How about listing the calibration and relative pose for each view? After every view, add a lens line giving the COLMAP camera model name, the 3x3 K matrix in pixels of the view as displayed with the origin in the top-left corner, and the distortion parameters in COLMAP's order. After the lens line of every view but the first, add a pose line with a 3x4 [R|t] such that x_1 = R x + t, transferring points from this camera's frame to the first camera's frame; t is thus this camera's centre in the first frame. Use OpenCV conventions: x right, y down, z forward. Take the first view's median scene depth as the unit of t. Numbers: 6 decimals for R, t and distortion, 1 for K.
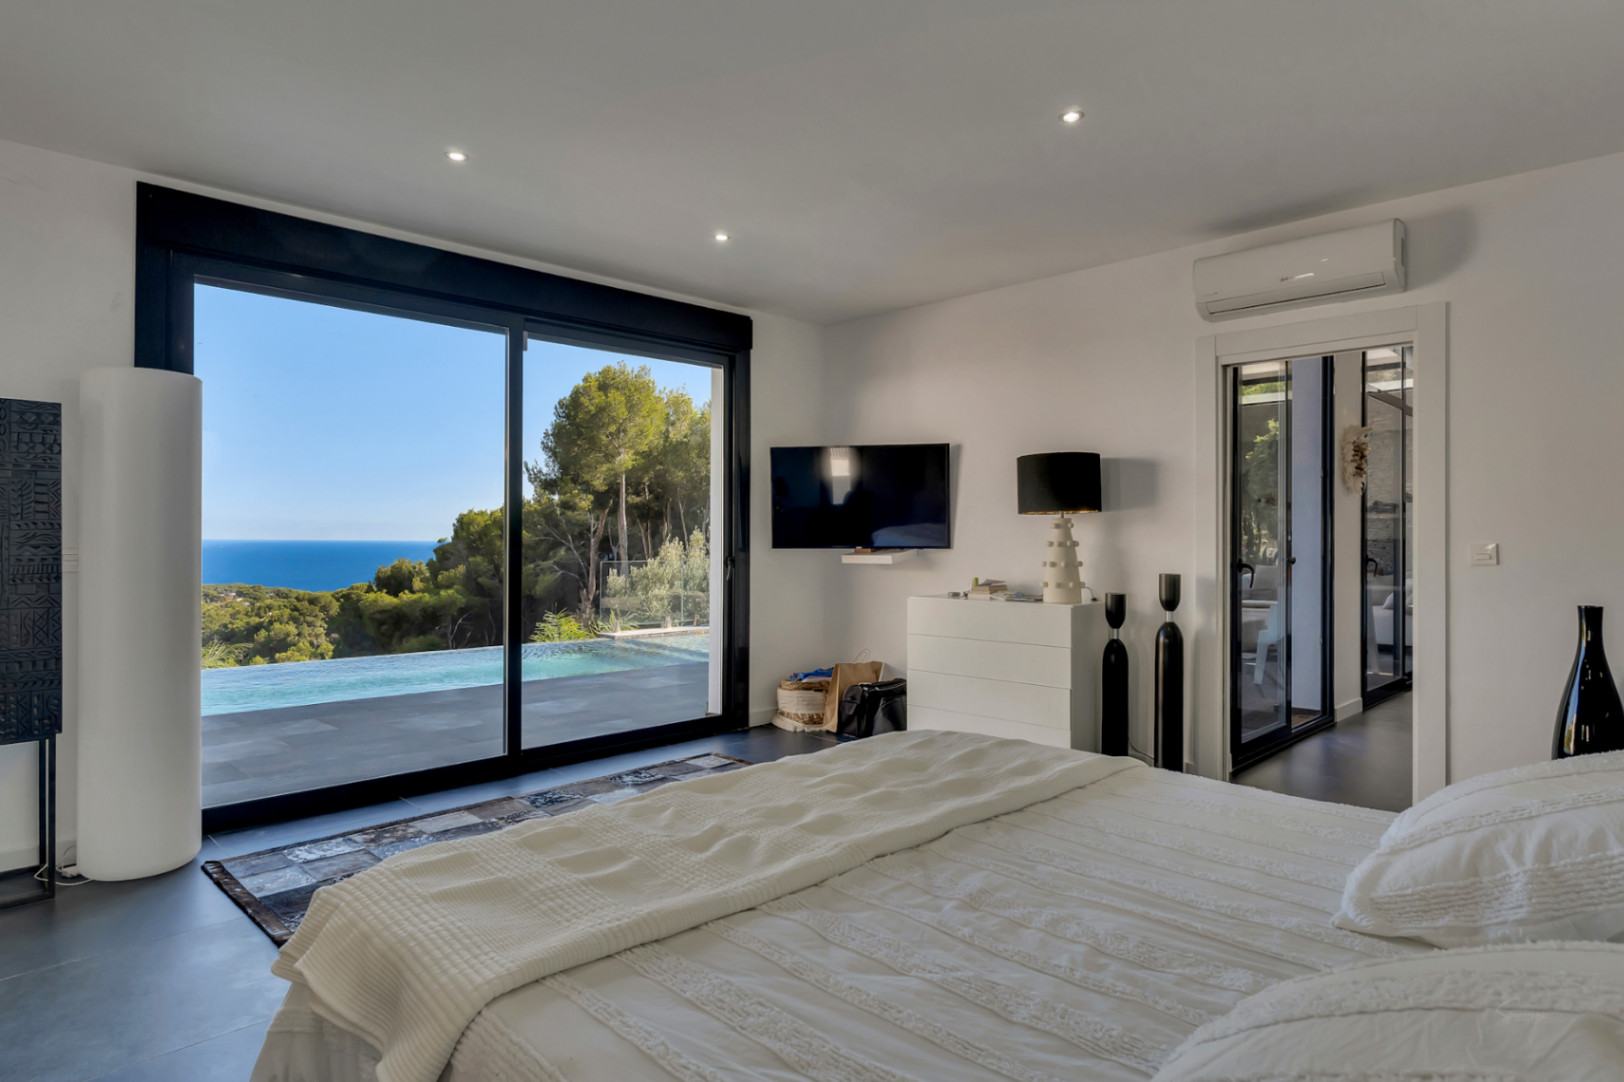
lens RADIAL K [[898.6, 0, 811.1], [0, 898.6, 526.0], [0, 0, 1]] dist [-0.006591, -0.001302]
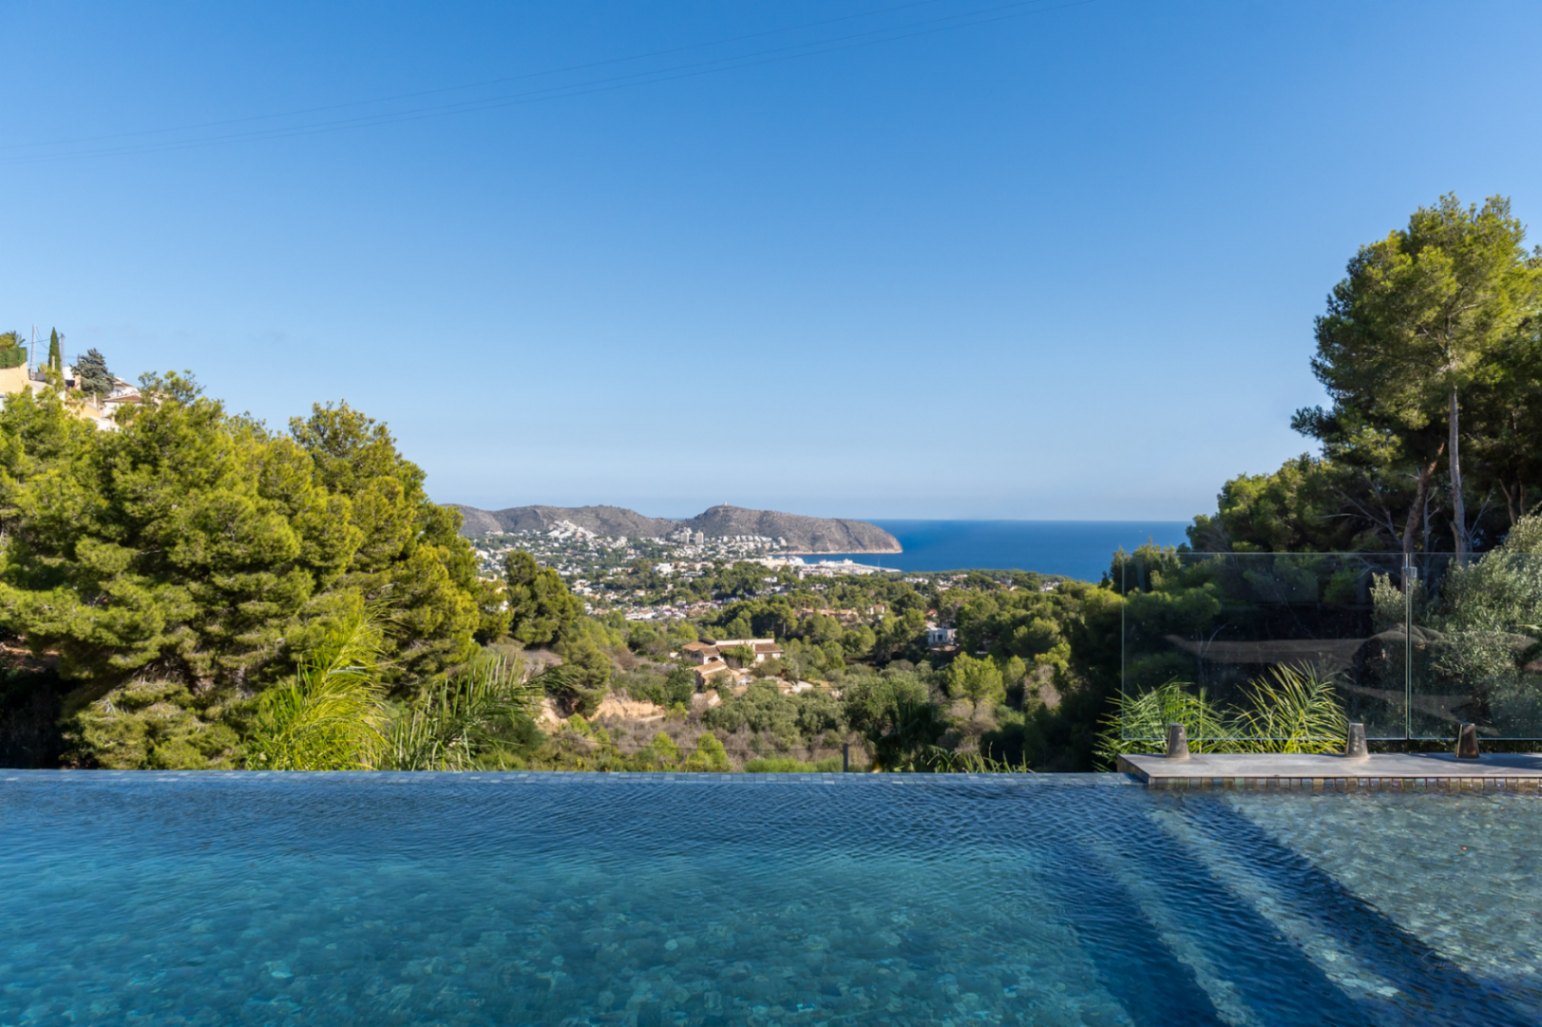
lens RADIAL K [[1174.0, 0, 775.9], [0, 1174.0, 516.2], [0, 0, 1]] dist [0.006700, -0.013185]
pose [[0.716367, -0.003868, -0.697713, -0.000705], [0.012459, 0.999896, 0.007249, 0.003490], [0.697613, -0.013886, 0.716340, 0.098618]]
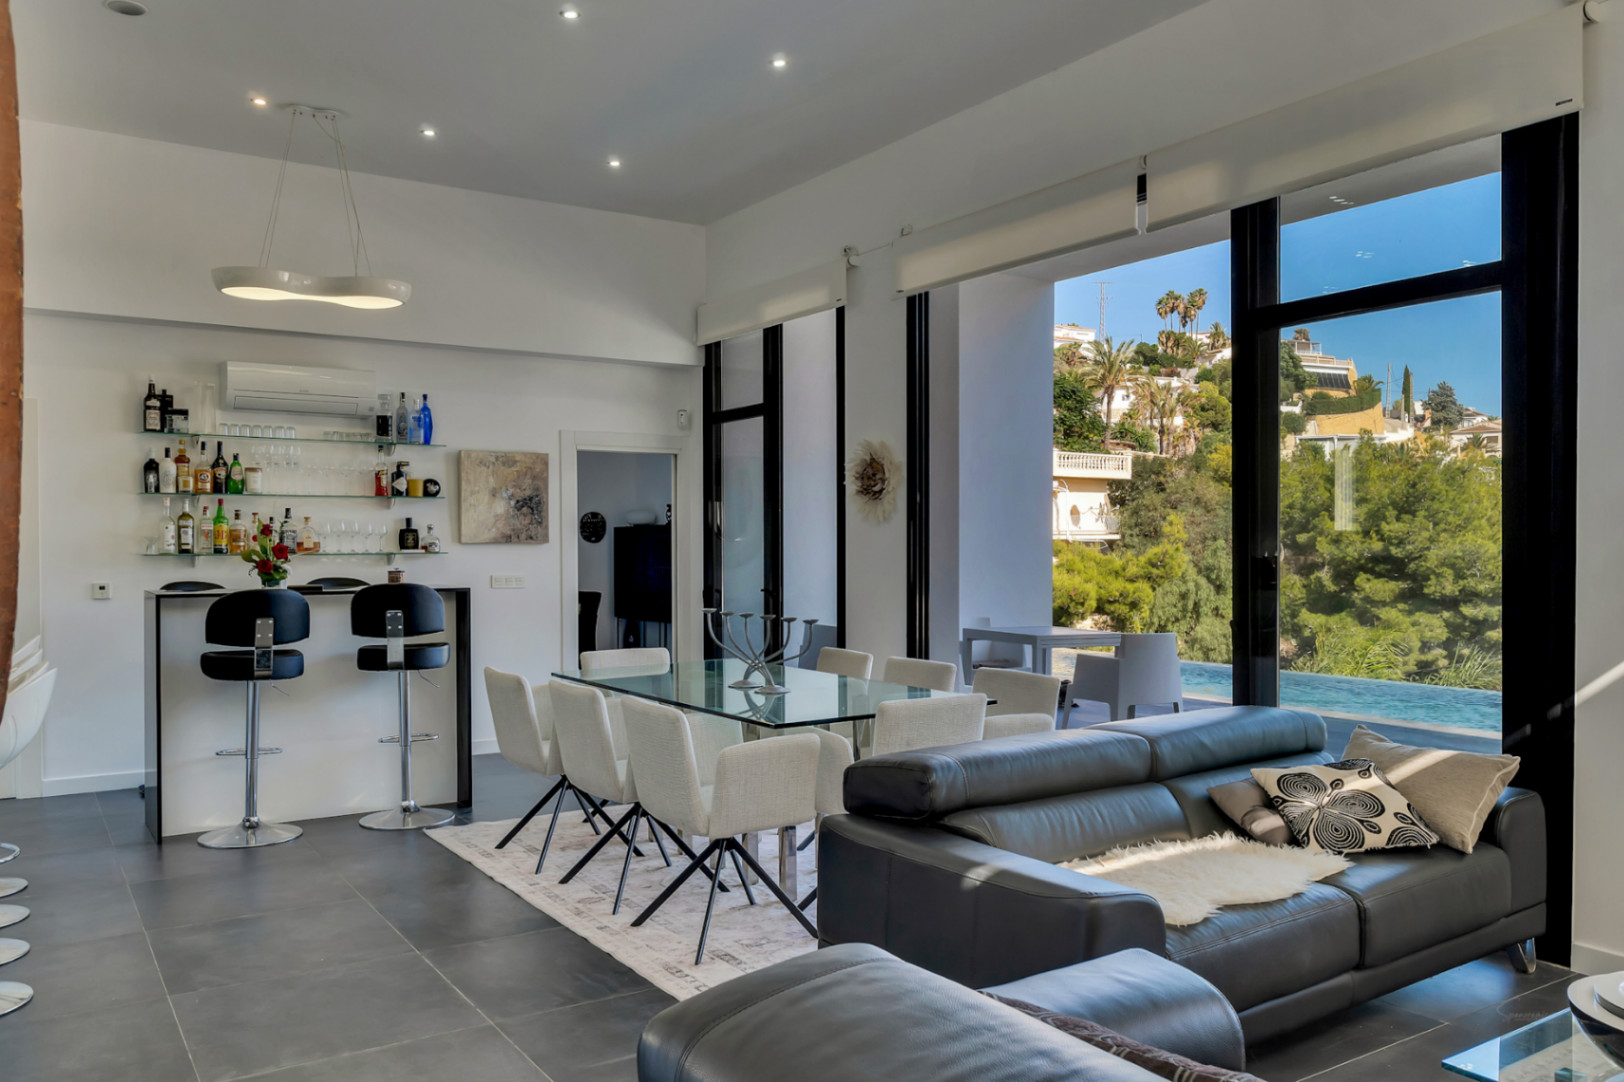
lens RADIAL K [[1236.5, 0, 800.9], [0, 1236.5, 546.7], [0, 0, 1]] dist [0.006700, -0.013185]
pose [[-0.217394, -0.005036, -0.976071, 0.147043], [0.024143, 0.999653, -0.010534, -0.001683], [0.975785, -0.025856, -0.217197, 0.098366]]
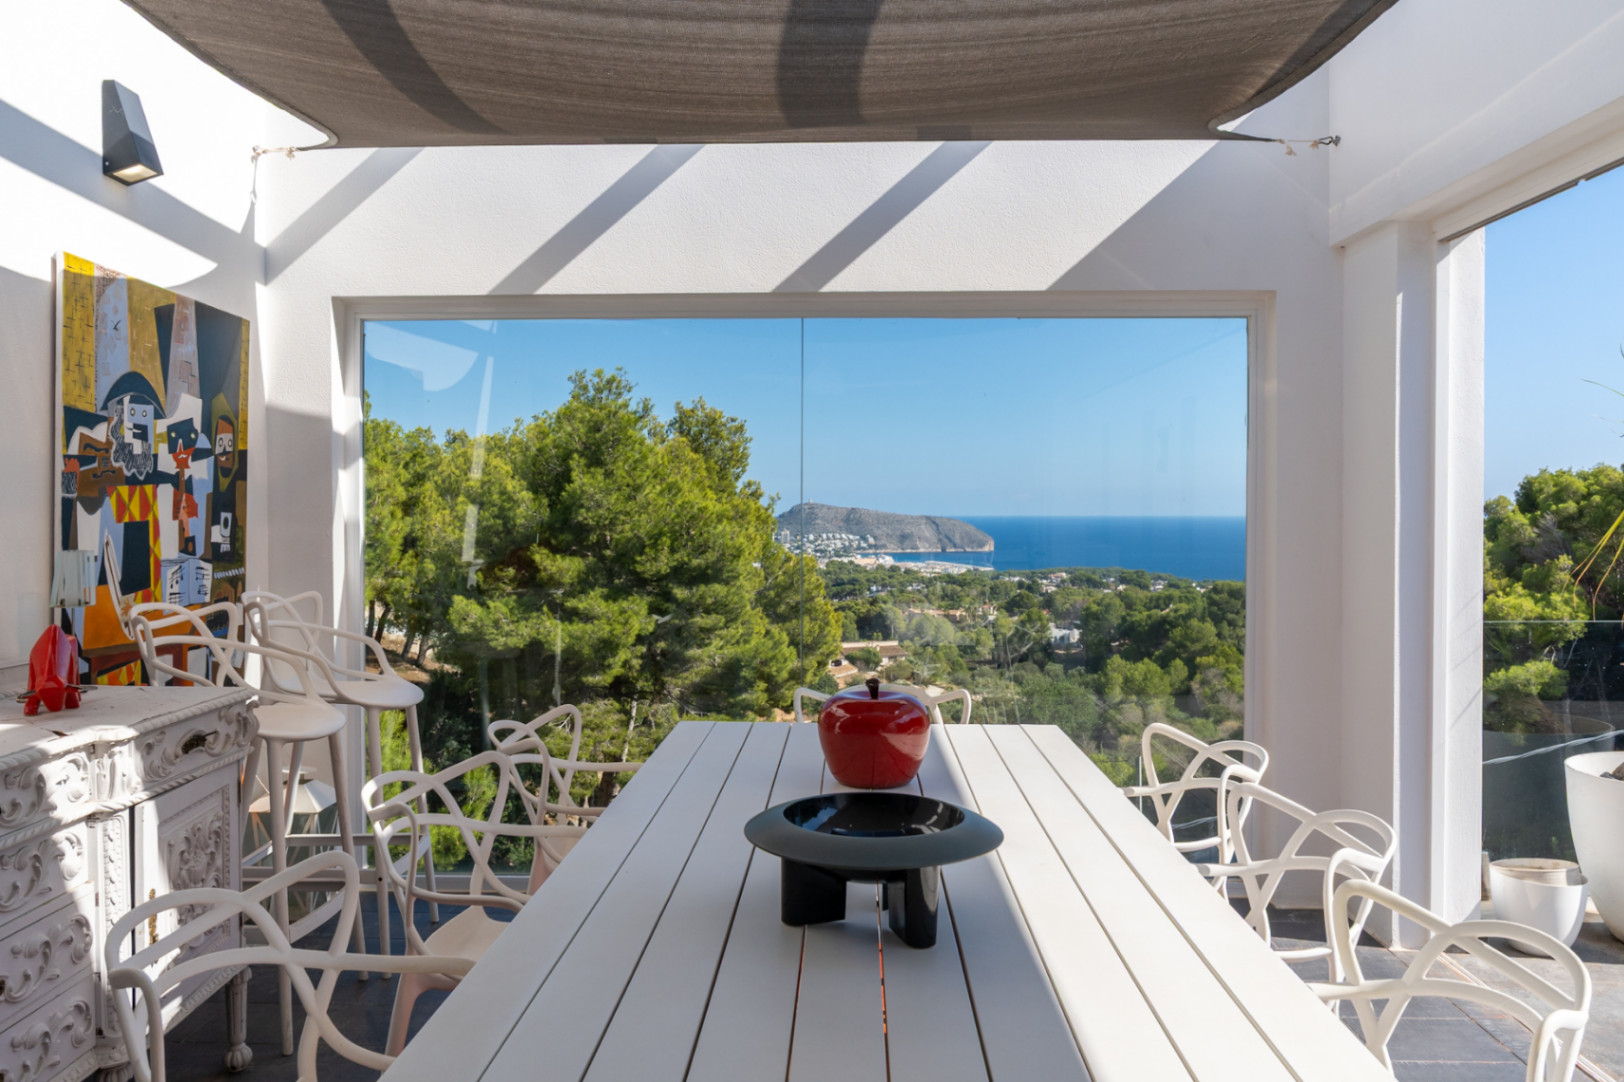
lens RADIAL K [[1208.4, 0, 811.0], [0, 1208.4, 511.1], [0, 0, 1]] dist [-0.038228, -0.001701]
pose [[0.687055, -0.009644, -0.726541, -0.117076], [0.018775, 0.999814, 0.004484, -0.001172], [0.726363, -0.016722, 0.687108, 0.014016]]
